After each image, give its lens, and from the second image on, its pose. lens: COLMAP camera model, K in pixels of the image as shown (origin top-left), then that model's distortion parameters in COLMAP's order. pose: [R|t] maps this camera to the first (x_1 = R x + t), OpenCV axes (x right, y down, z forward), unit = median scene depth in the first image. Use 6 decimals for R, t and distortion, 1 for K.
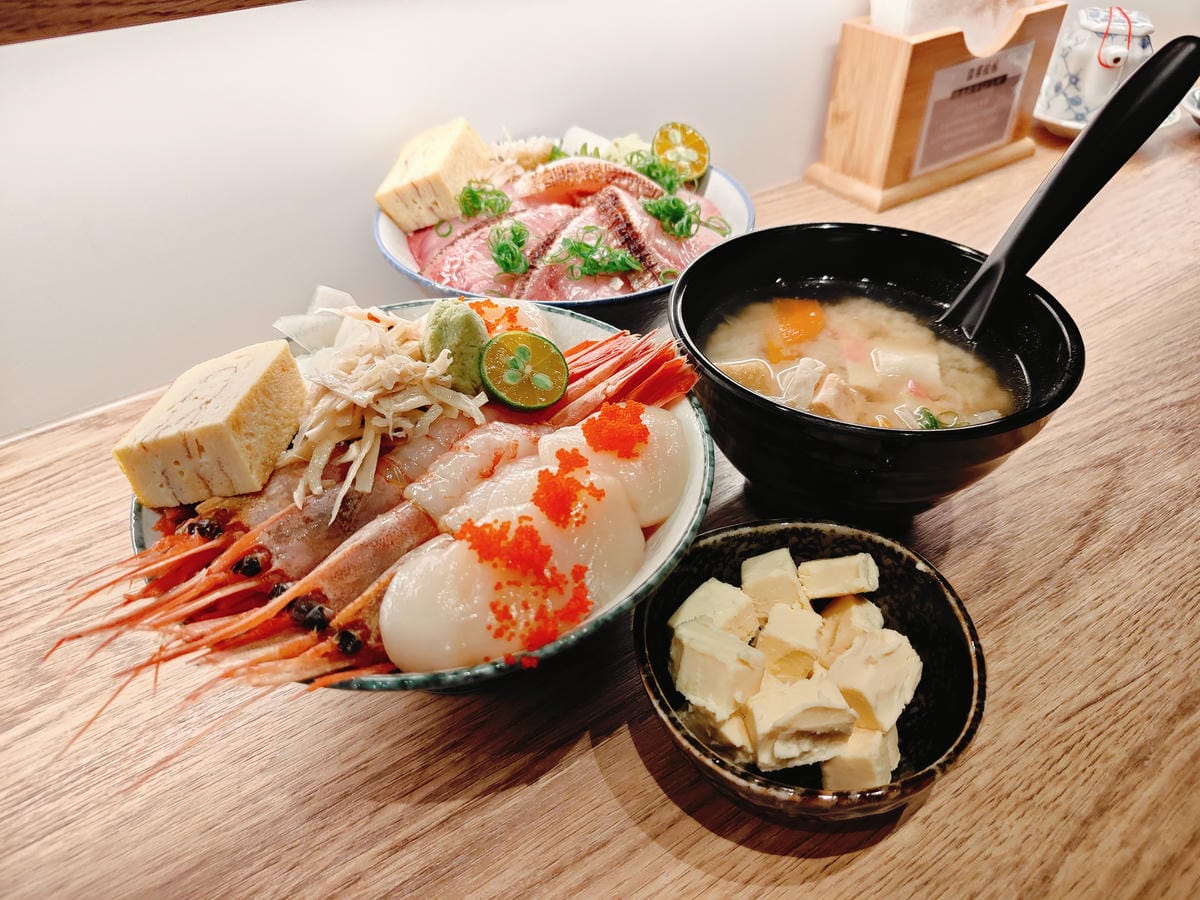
lens RADIAL K [[841.4, 0, 600.0], [0, 841.4, 450.0], [0, 0, 1]] dist [0.002658, 0.000594]
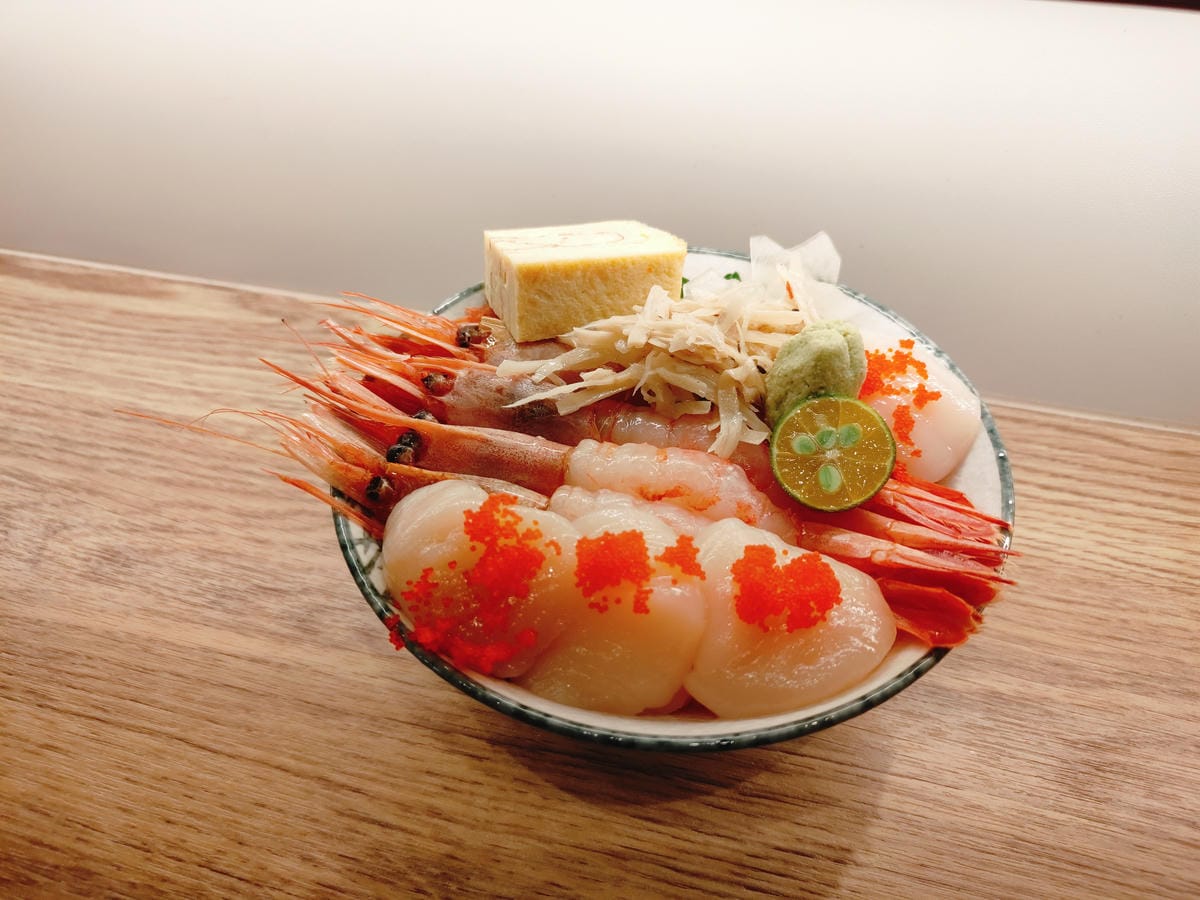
lens RADIAL K [[841.4, 0, 600.0], [0, 841.4, 450.0], [0, 0, 1]] dist [0.002658, 0.000594]
pose [[0.389840, 0.661001, -0.641172, 0.346333], [-0.612611, 0.705996, 0.355355, -0.268657], [0.687555, 0.254258, 0.680162, 0.420512]]
